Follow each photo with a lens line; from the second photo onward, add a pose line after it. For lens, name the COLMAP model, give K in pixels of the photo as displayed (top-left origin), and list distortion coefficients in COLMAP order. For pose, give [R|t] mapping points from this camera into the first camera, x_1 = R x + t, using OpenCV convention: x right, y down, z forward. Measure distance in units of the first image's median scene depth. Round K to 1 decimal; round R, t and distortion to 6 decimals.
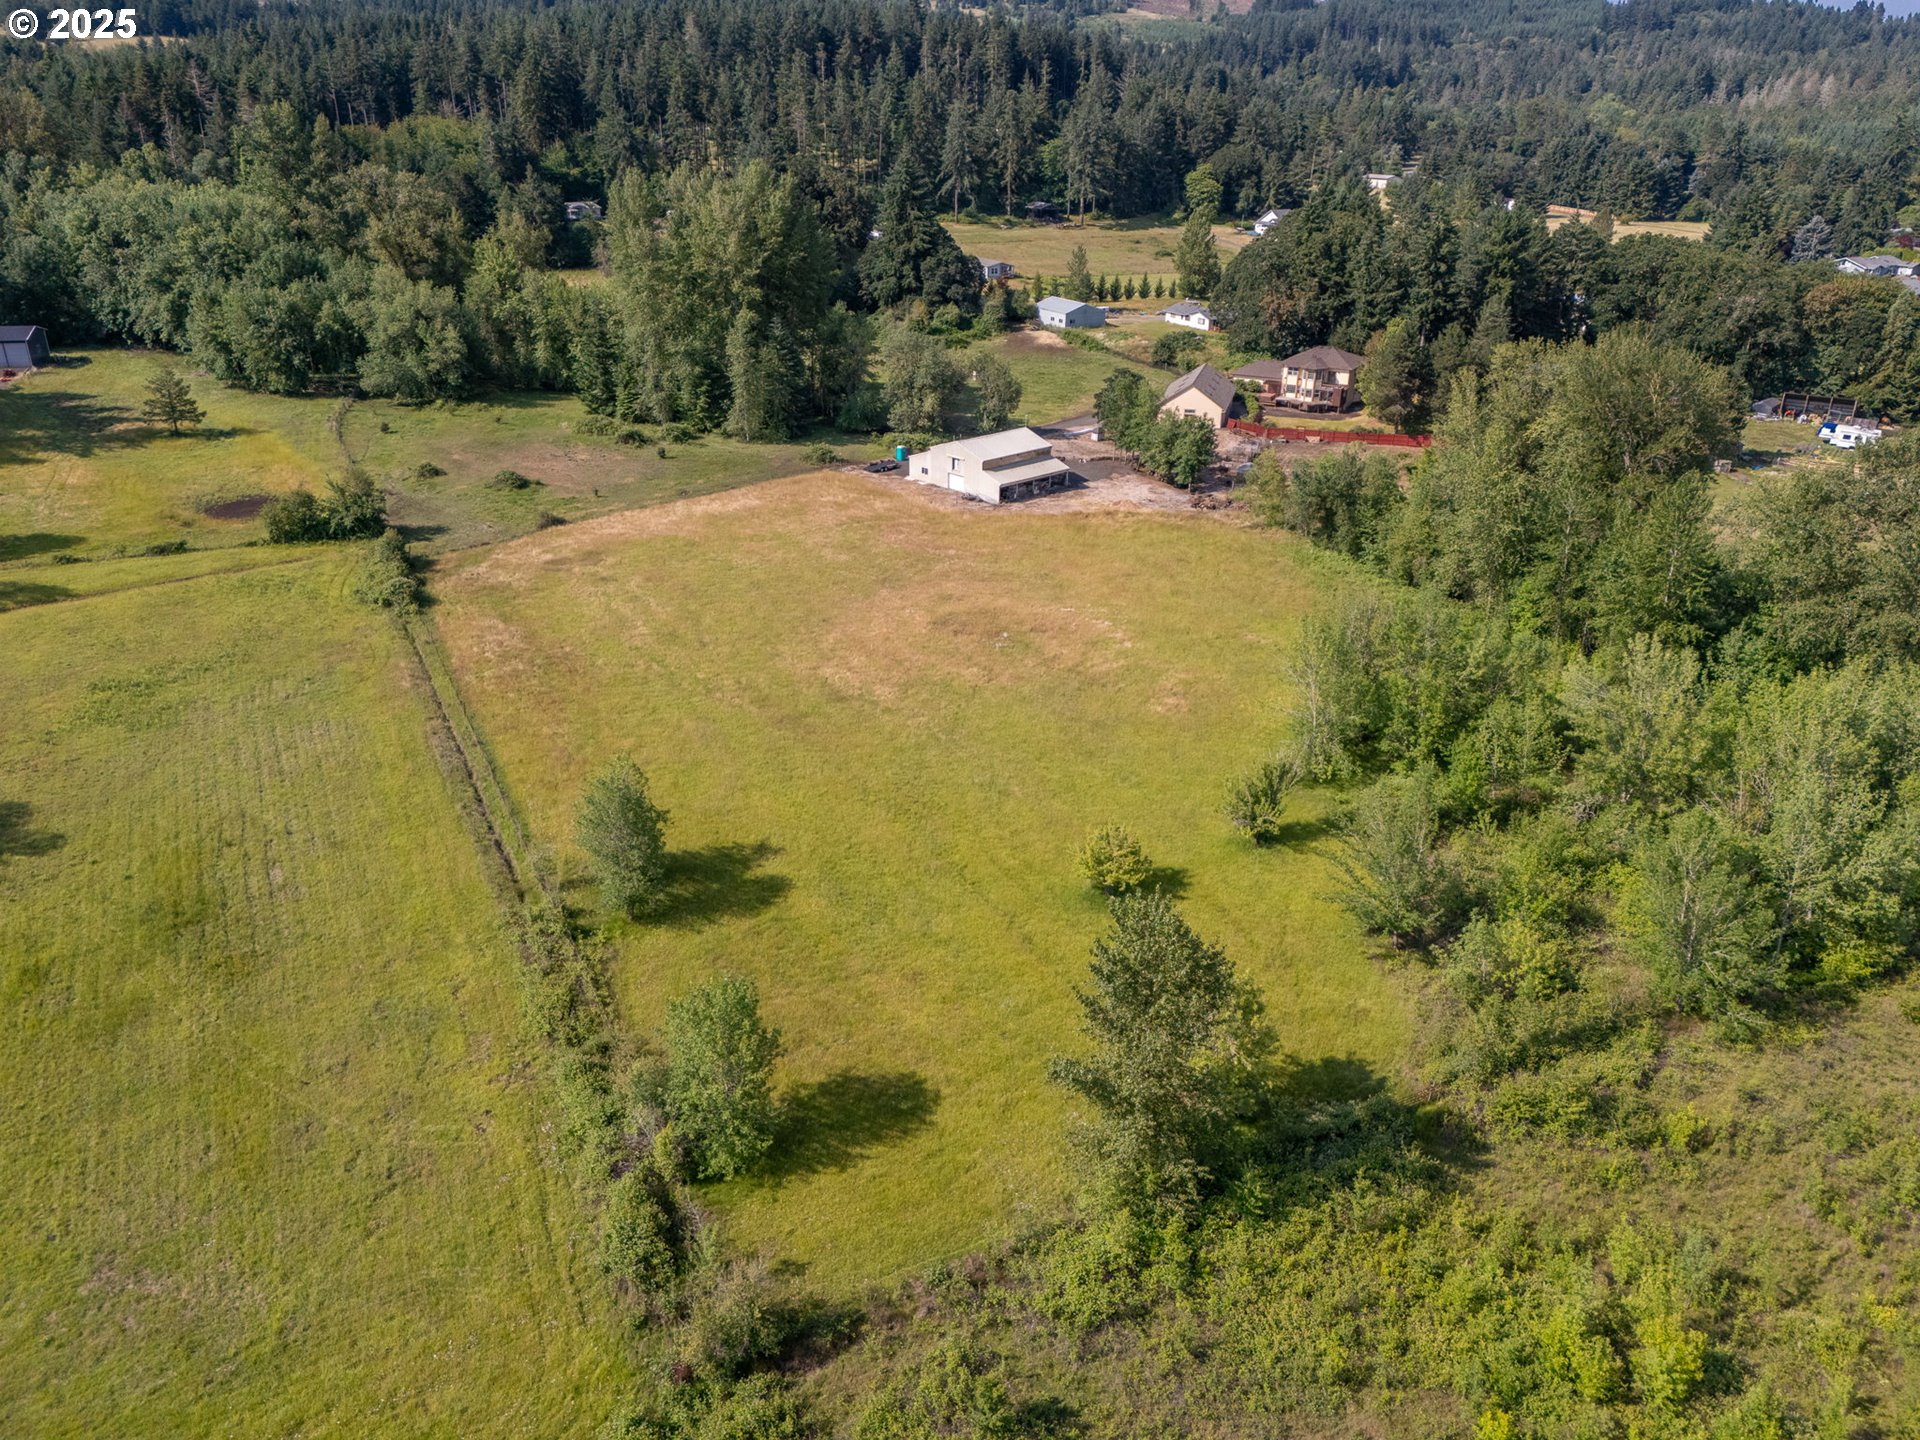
lens RADIAL K [[1448.1, 0, 955.2], [0, 1448.1, 714.9], [0, 0, 1]] dist [0.024085, -0.006850]
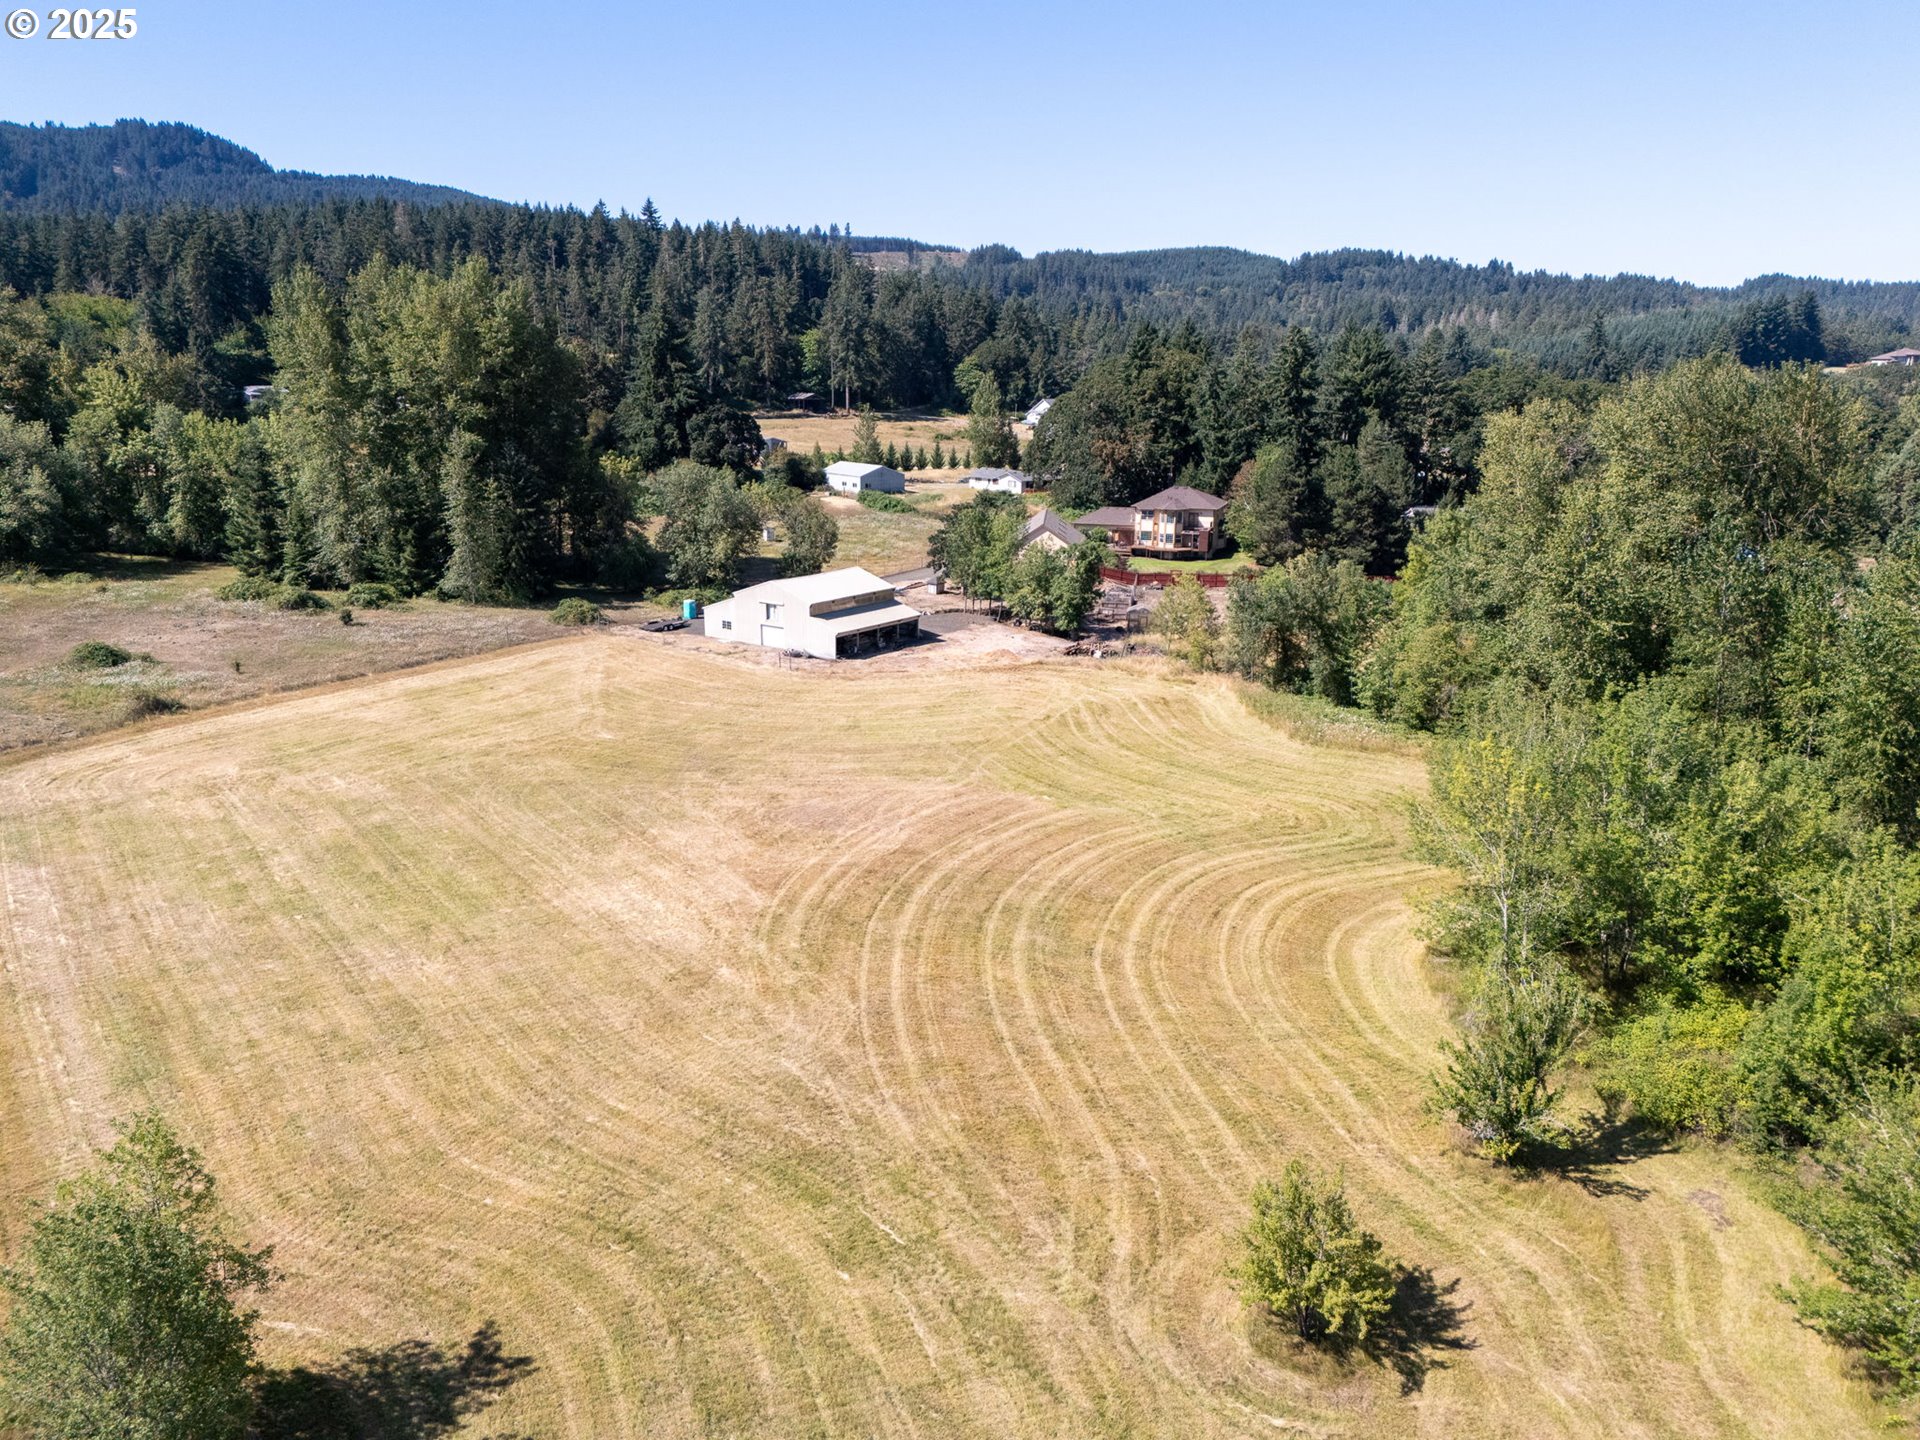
lens RADIAL K [[1448.1, 0, 964.6], [0, 1448.1, 735.5], [0, 0, 1]] dist [0.024085, -0.006850]
pose [[0.982818, -0.052656, 0.176907, -0.028768], [0.077634, 0.987471, -0.137382, -0.002705], [-0.167456, 0.148756, 0.974592, 0.222013]]
